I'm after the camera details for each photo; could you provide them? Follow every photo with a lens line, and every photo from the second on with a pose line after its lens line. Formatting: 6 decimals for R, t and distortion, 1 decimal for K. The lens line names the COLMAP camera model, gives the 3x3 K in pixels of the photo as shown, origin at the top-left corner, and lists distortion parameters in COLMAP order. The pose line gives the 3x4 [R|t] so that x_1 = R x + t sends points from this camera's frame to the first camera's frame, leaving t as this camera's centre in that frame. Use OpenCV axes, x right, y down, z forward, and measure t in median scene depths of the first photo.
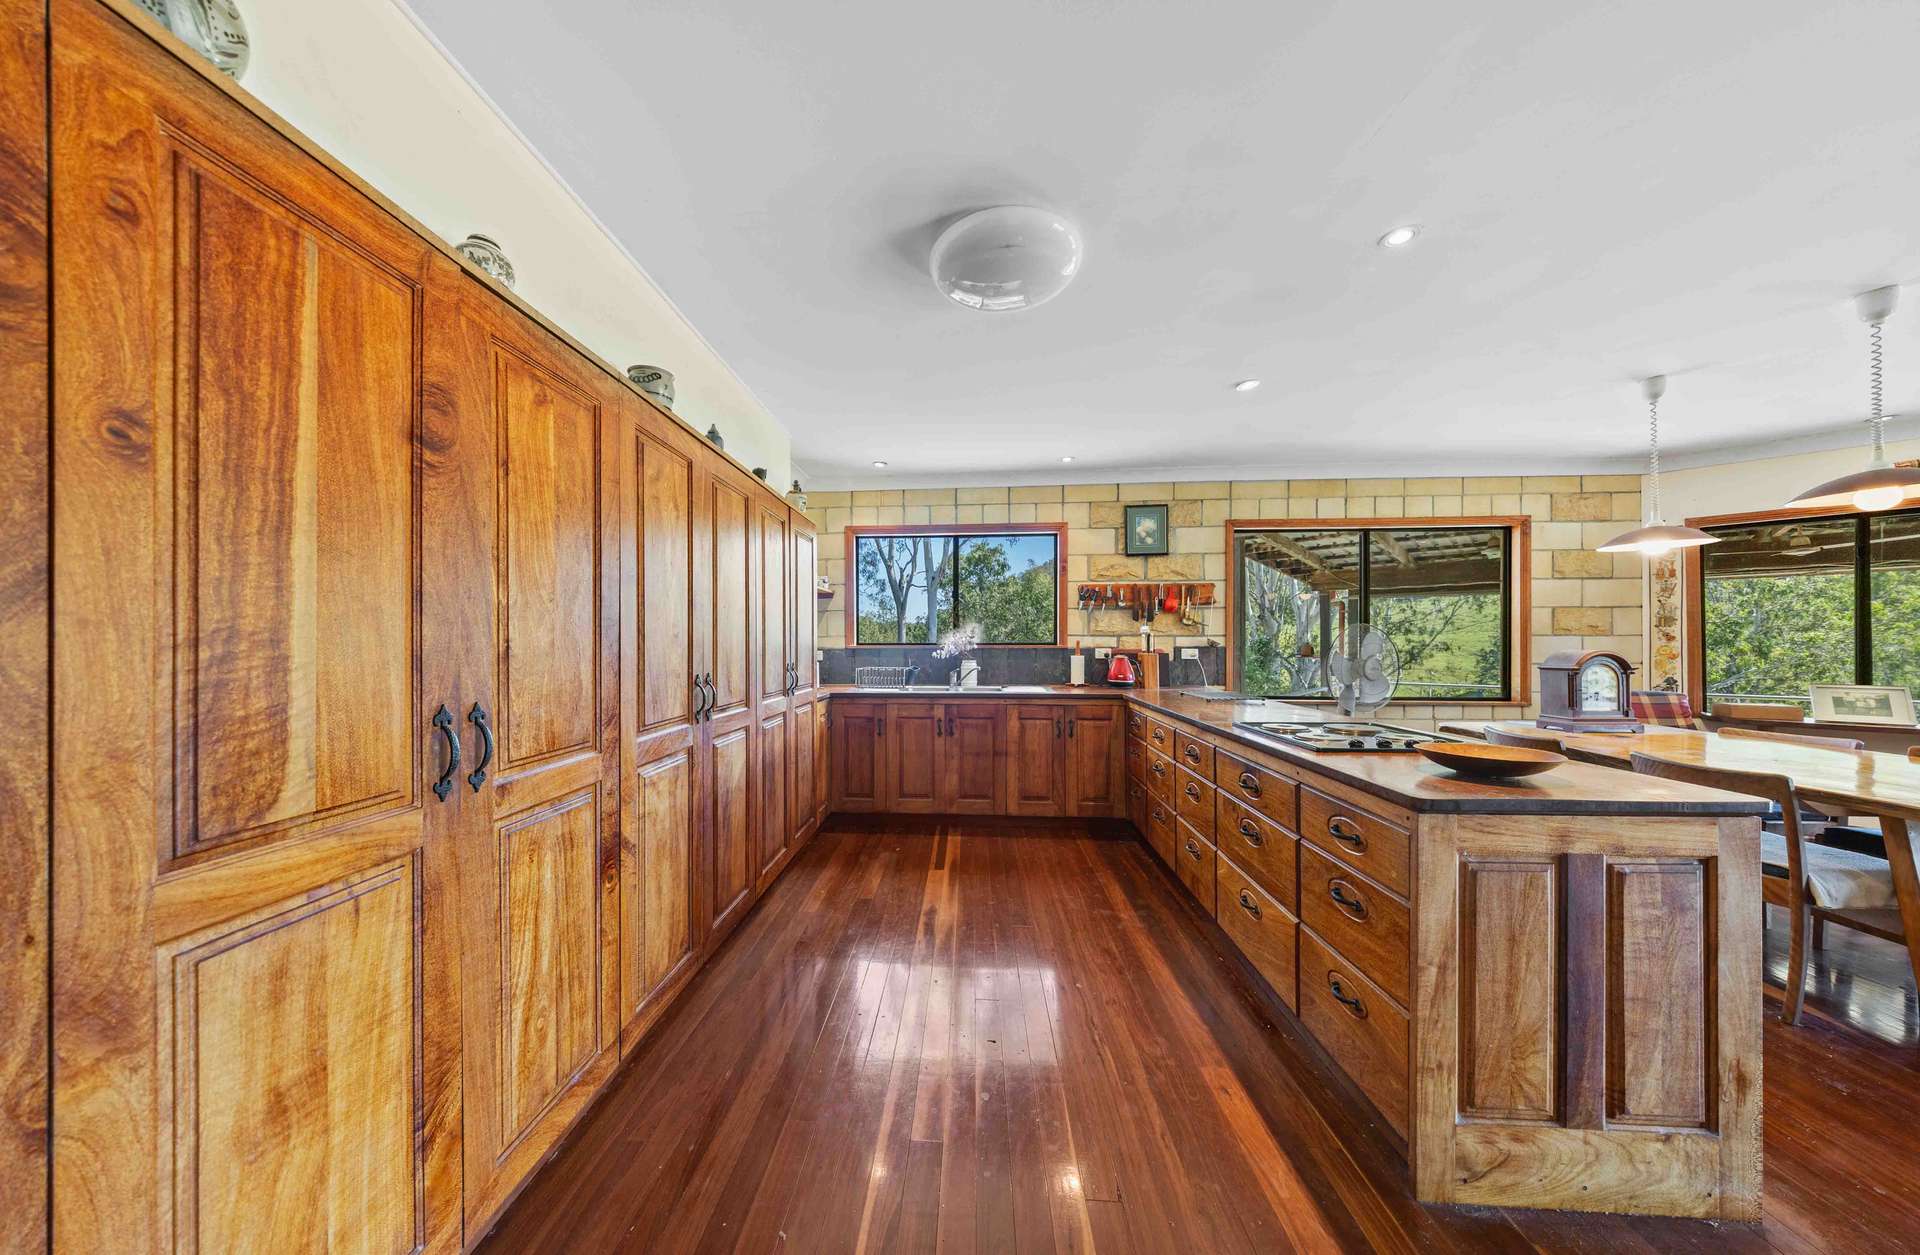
lens RADIAL K [[595.6, 0, 948.0], [0, 595.6, 639.0], [0, 0, 1]] dist [0.000580, 0.000302]
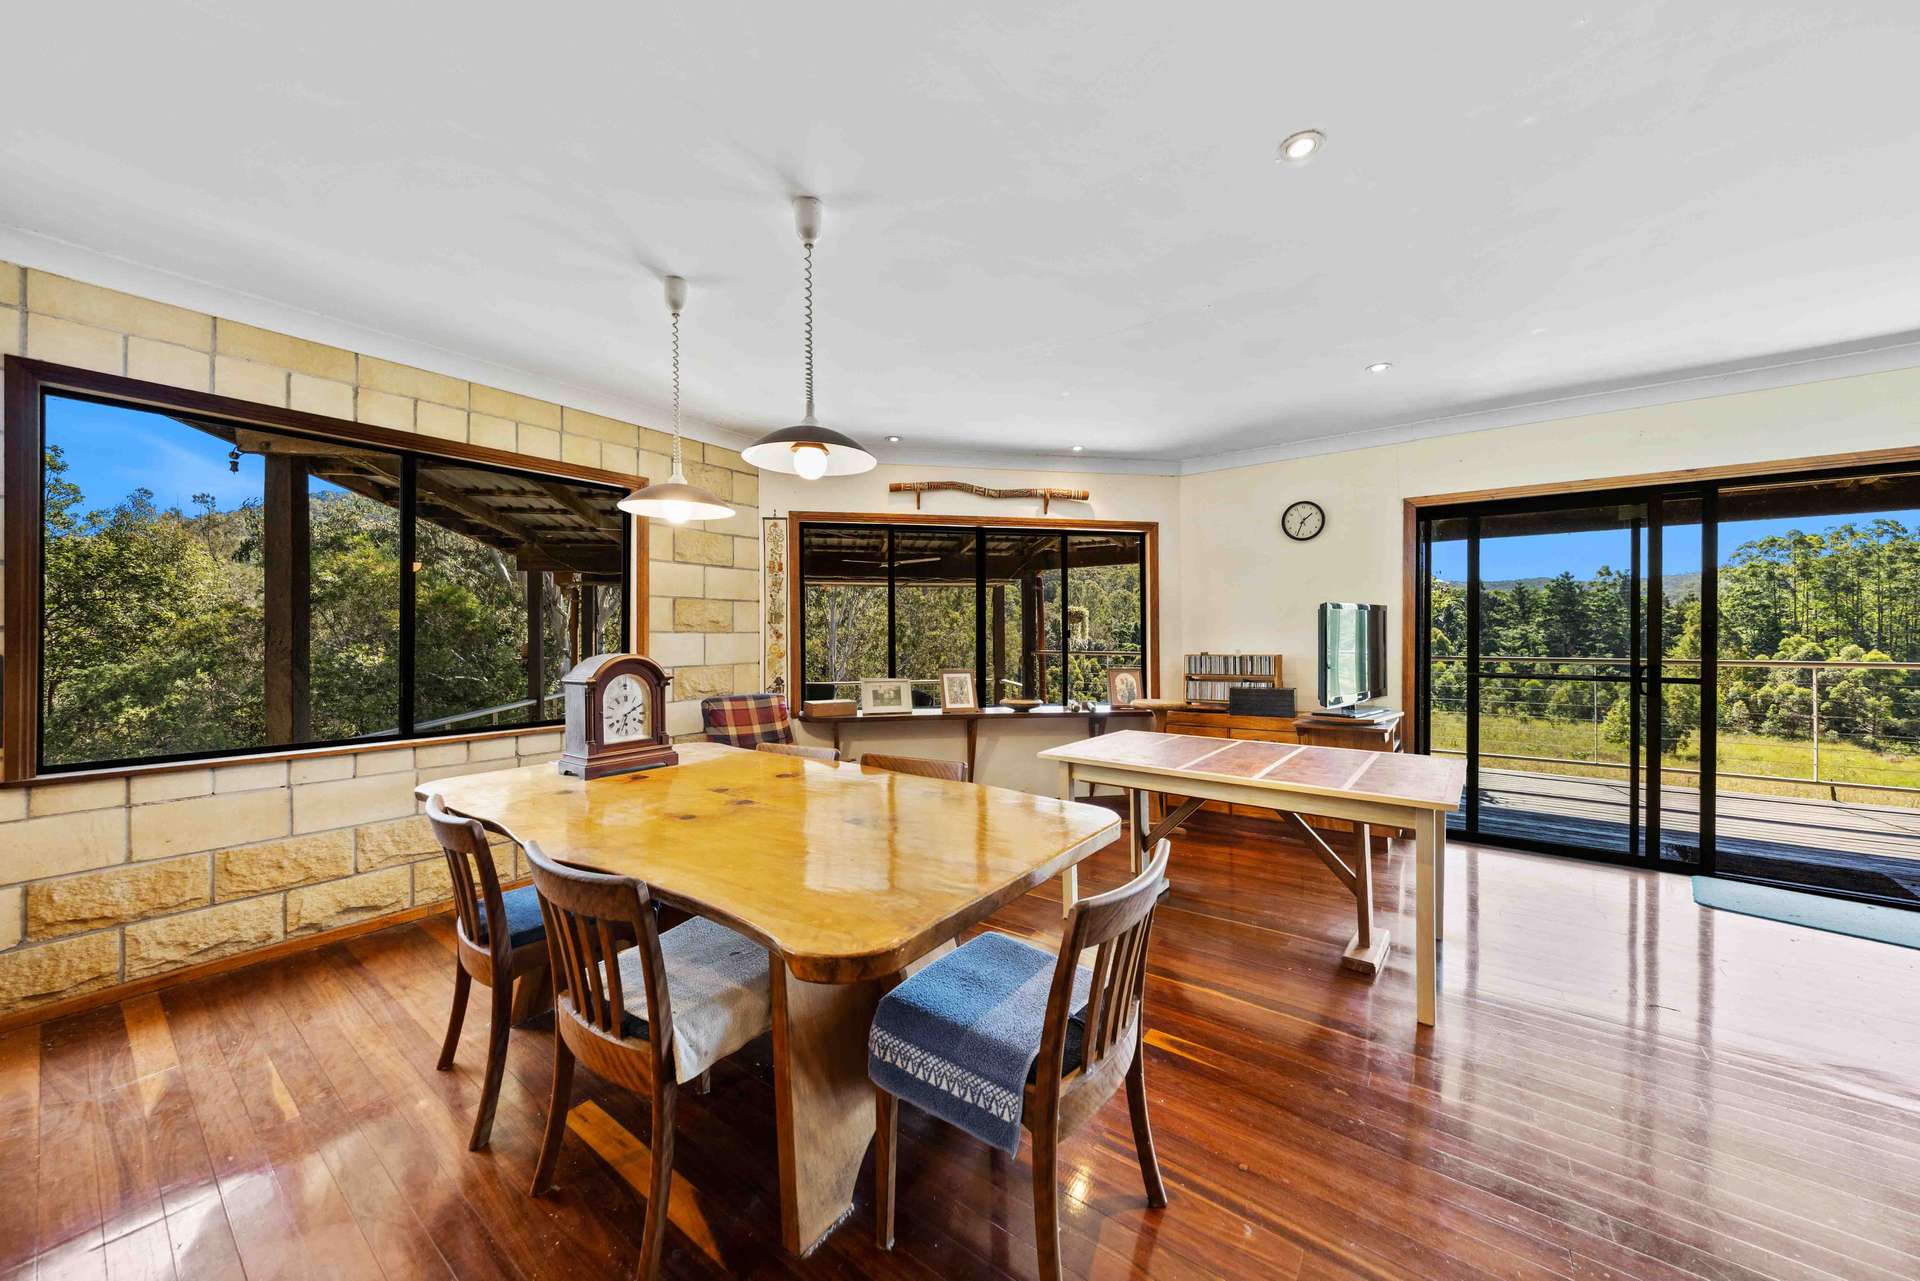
lens RADIAL K [[669.2, 0, 967.0], [0, 669.2, 643.7], [0, 0, 1]] dist [0.000414, -0.000448]
pose [[0.536399, -0.009875, 0.843907, 0.453909], [-0.001680, 0.999917, 0.012769, -0.002666], [-0.843963, -0.008267, 0.536338, 0.170635]]
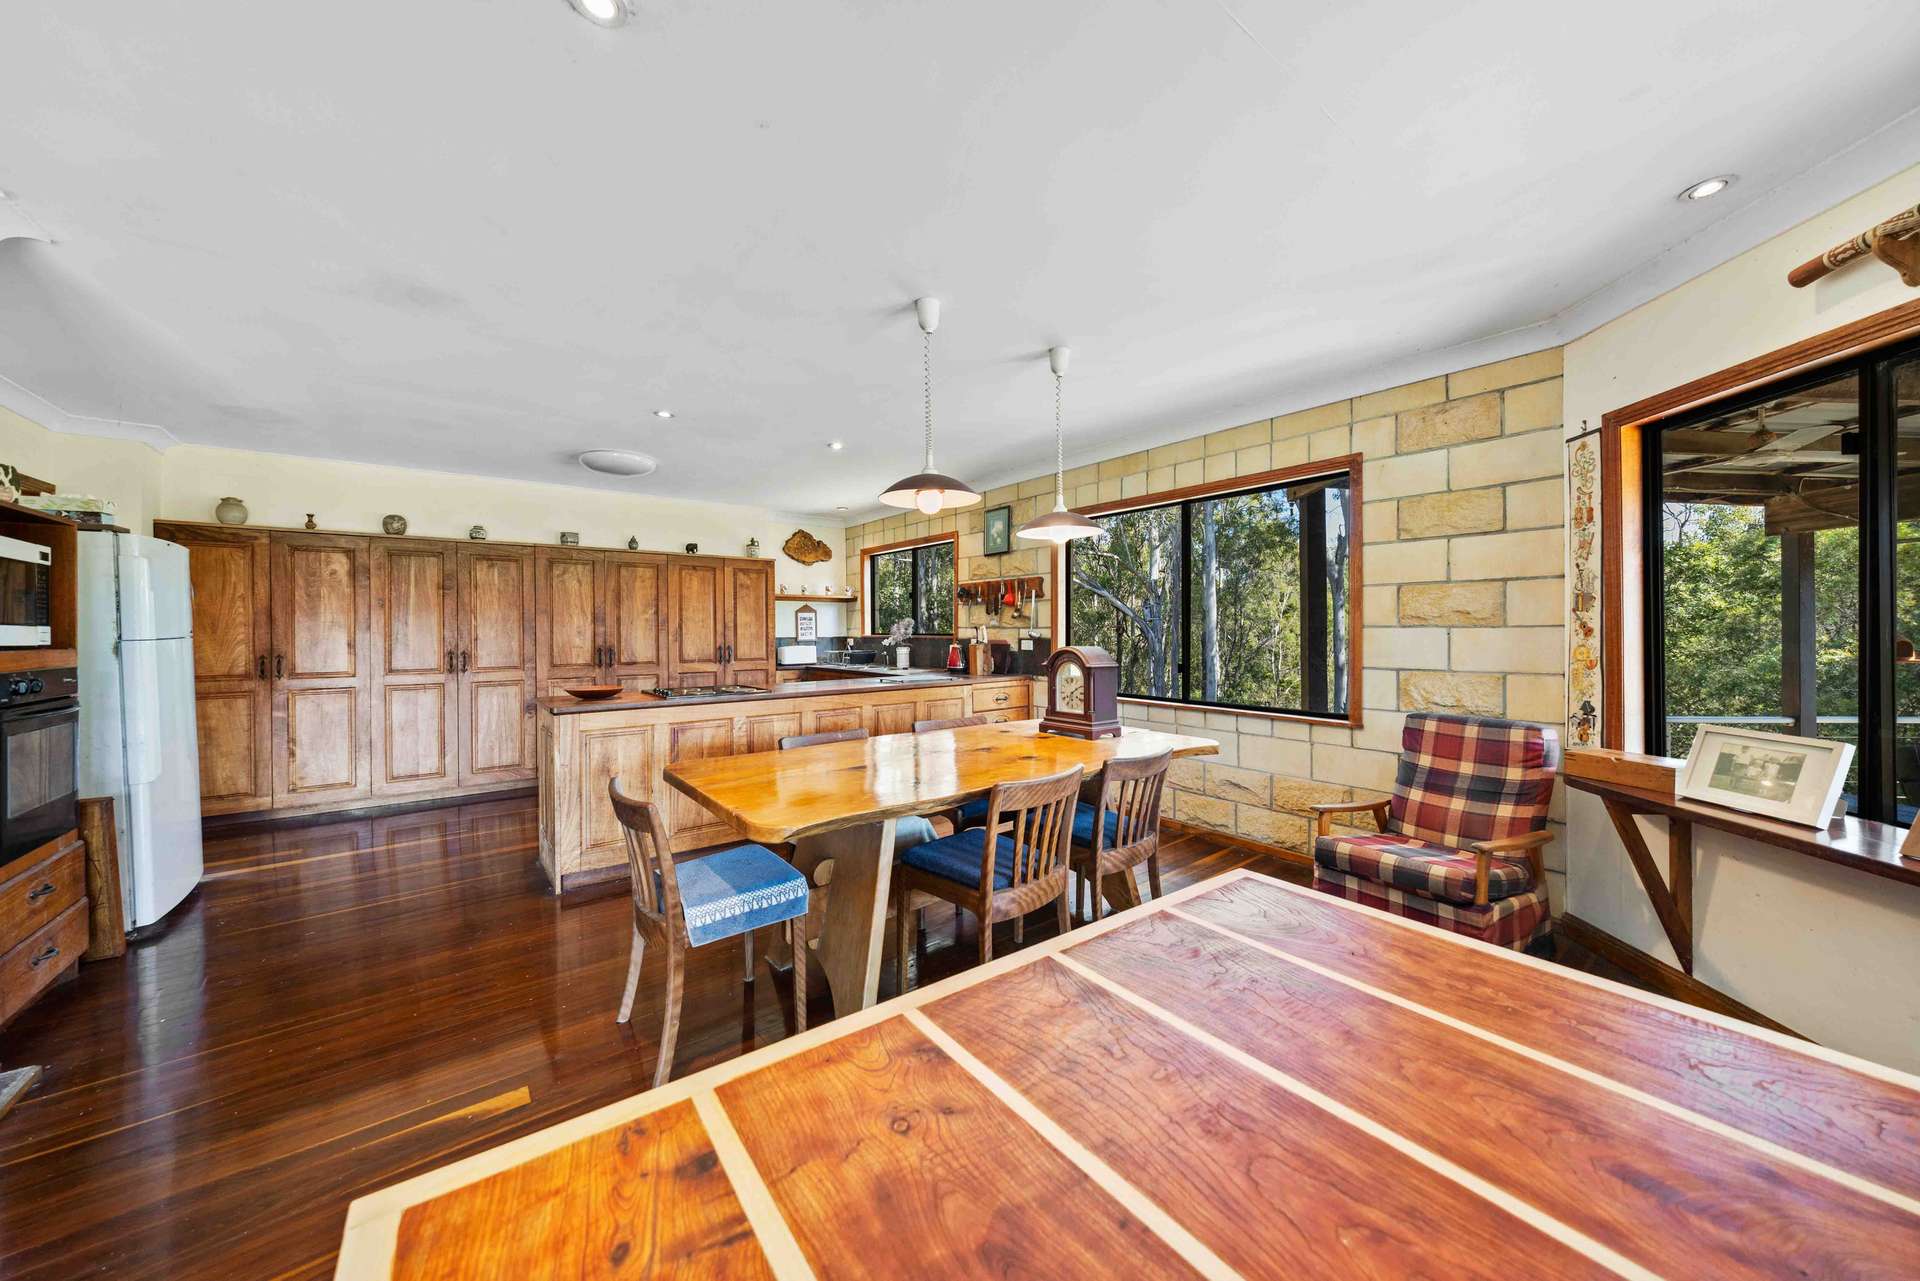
lens RADIAL K [[669.2, 0, 944.2], [0, 669.2, 629.8], [0, 0, 1]] dist [0.000414, -0.000448]
pose [[0.659863, -0.000060, -0.751386, 1.228715], [0.005199, 0.999976, 0.004485, -0.008750], [0.751368, -0.006866, 0.659848, 0.124358]]
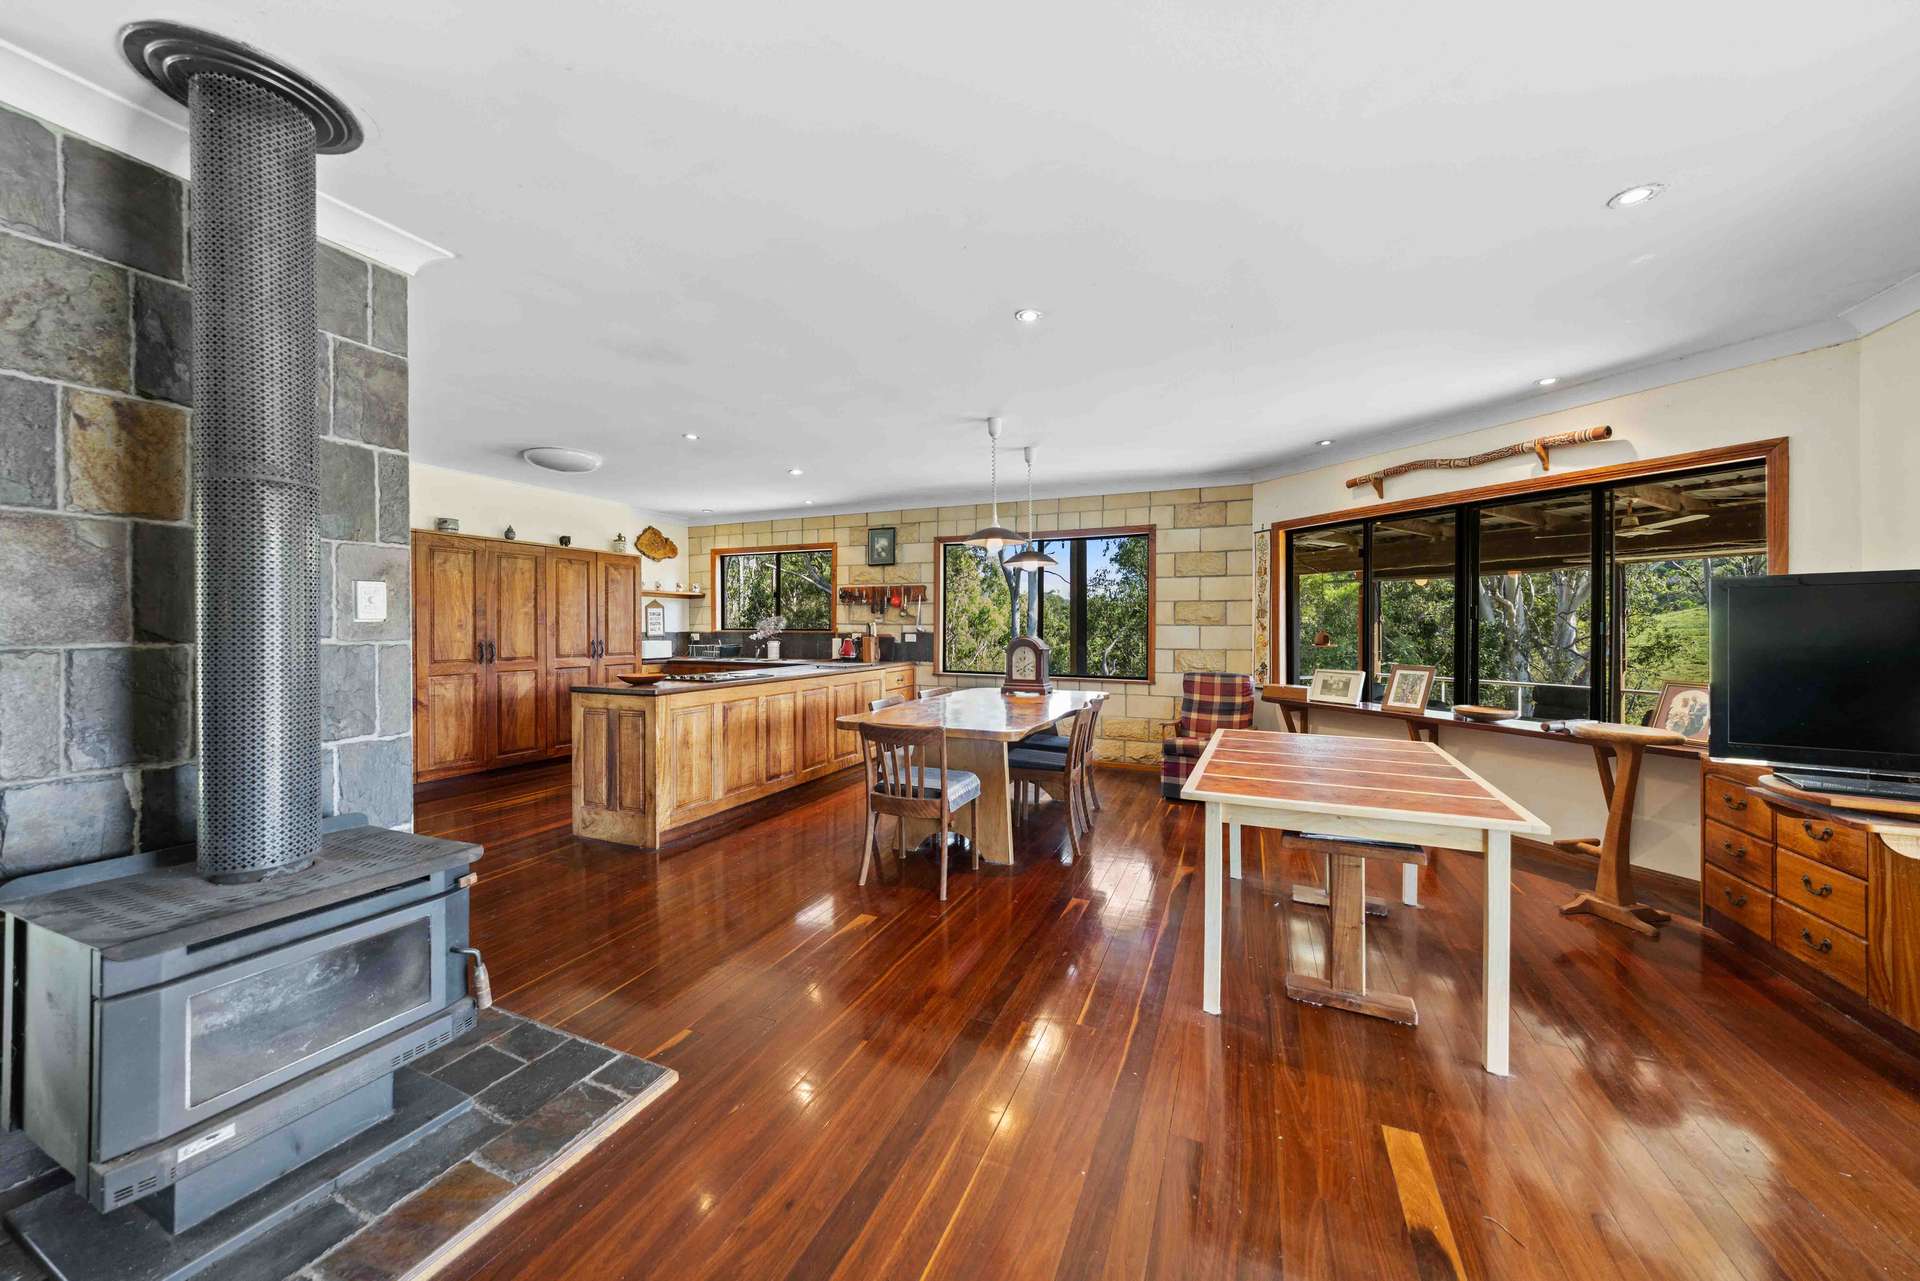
lens RADIAL K [[669.2, 0, 960.3], [0, 669.2, 627.0], [0, 0, 1]] dist [0.000414, -0.000448]
pose [[0.941692, 0.004105, -0.336450, 1.048965], [-0.002686, 0.999985, 0.004683, -0.007621], [0.336464, -0.003506, 0.941690, -0.385965]]
